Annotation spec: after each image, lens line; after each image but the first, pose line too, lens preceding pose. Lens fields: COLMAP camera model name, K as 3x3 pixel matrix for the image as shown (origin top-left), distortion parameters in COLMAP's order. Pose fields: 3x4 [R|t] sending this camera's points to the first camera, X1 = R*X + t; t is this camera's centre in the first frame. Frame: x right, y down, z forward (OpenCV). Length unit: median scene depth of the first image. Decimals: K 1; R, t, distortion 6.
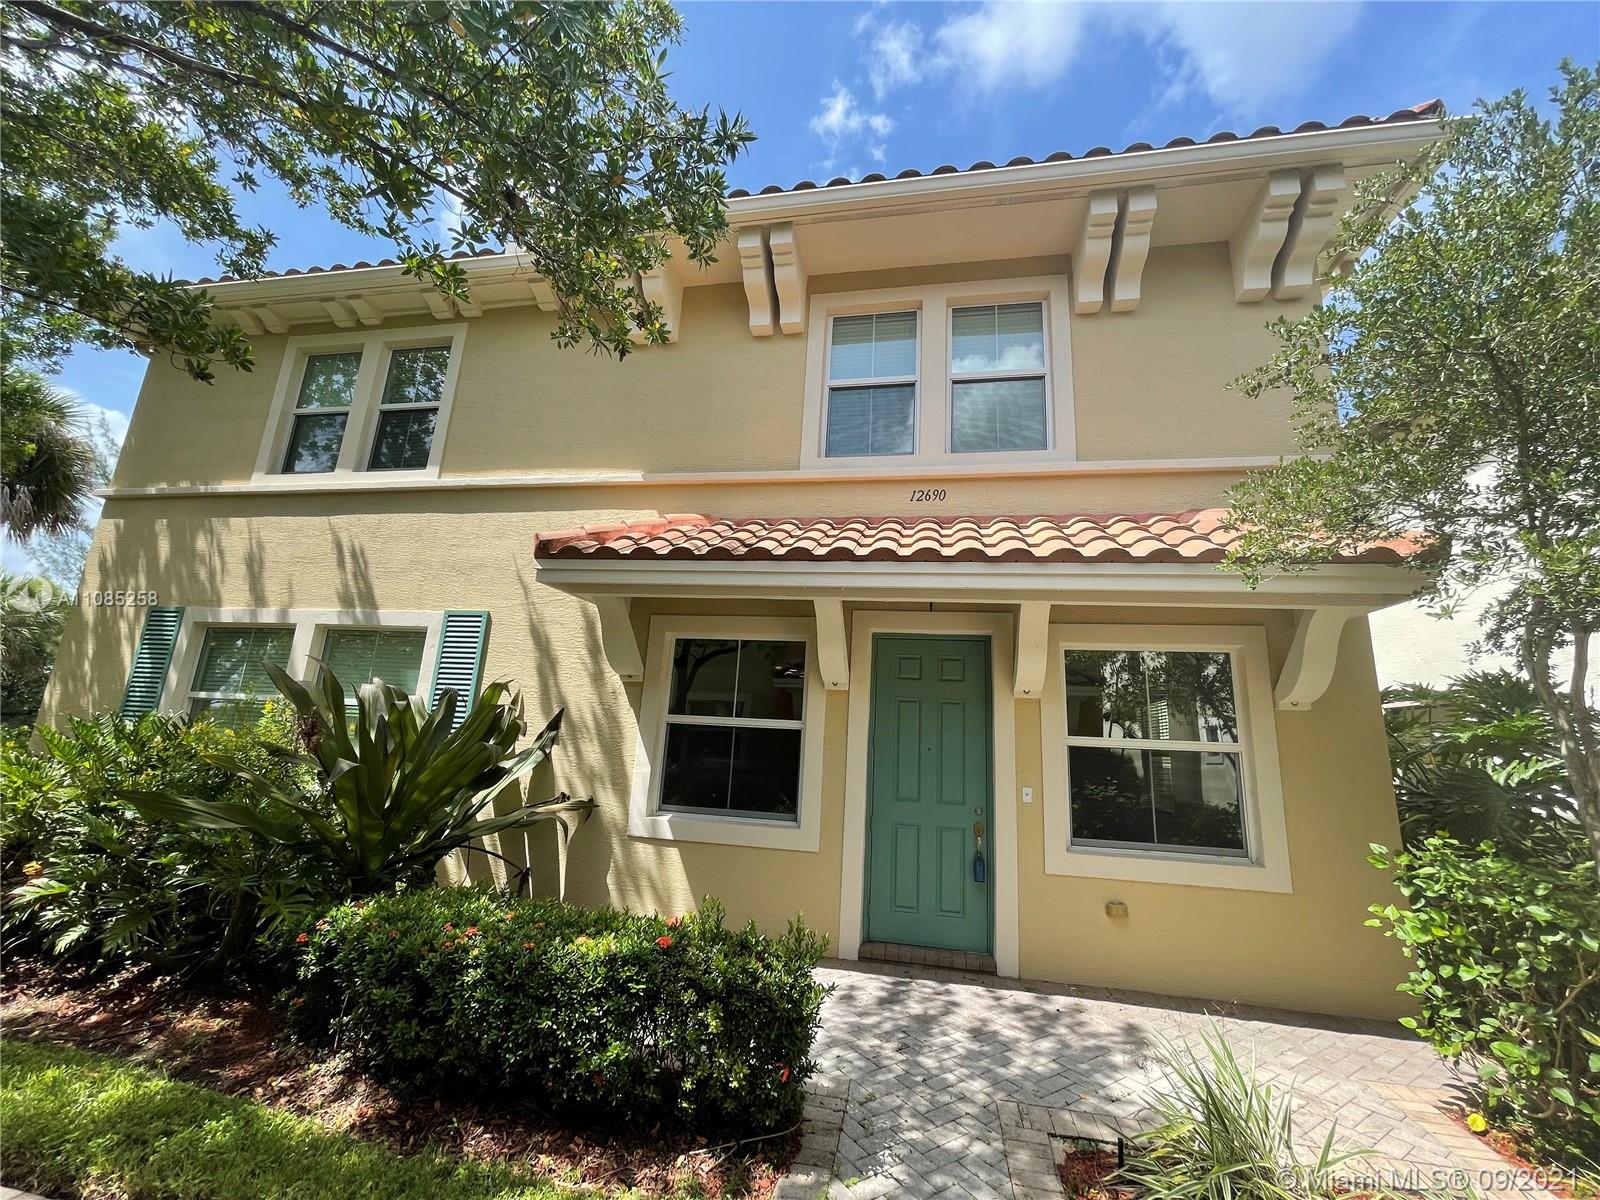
lens RADIAL K [[645.0, 0, 800.9], [0, 645.0, 594.6], [0, 0, 1]] dist [-0.000039, -0.000693]
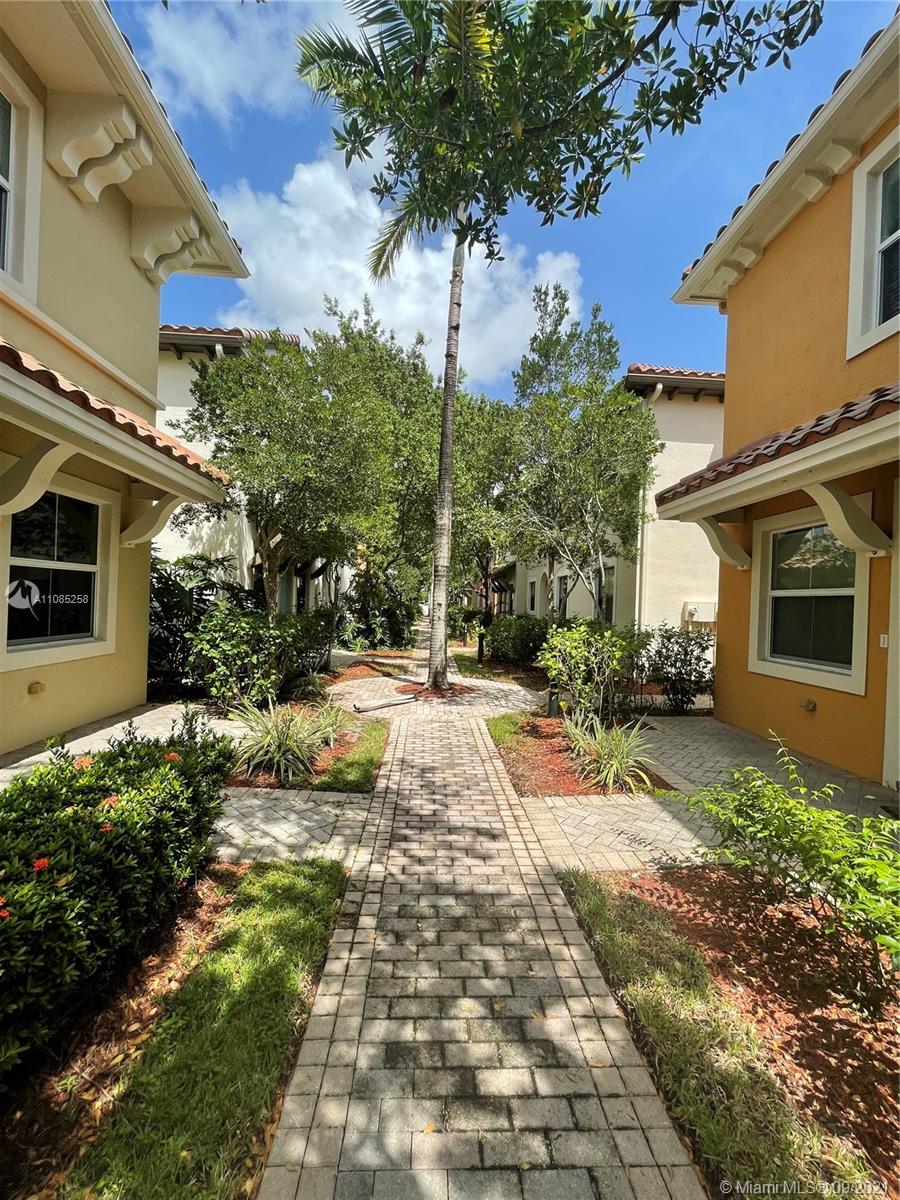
lens RADIAL K [[483.8, 0, 451.8], [0, 483.8, 602.2], [0, 0, 1]] dist [-0.000039, -0.000693]
pose [[-0.235573, -0.066716, 0.969564, -0.637918], [-0.274167, 0.961682, -0.000441, 0.083159], [-0.932383, -0.265926, -0.244838, 0.476931]]
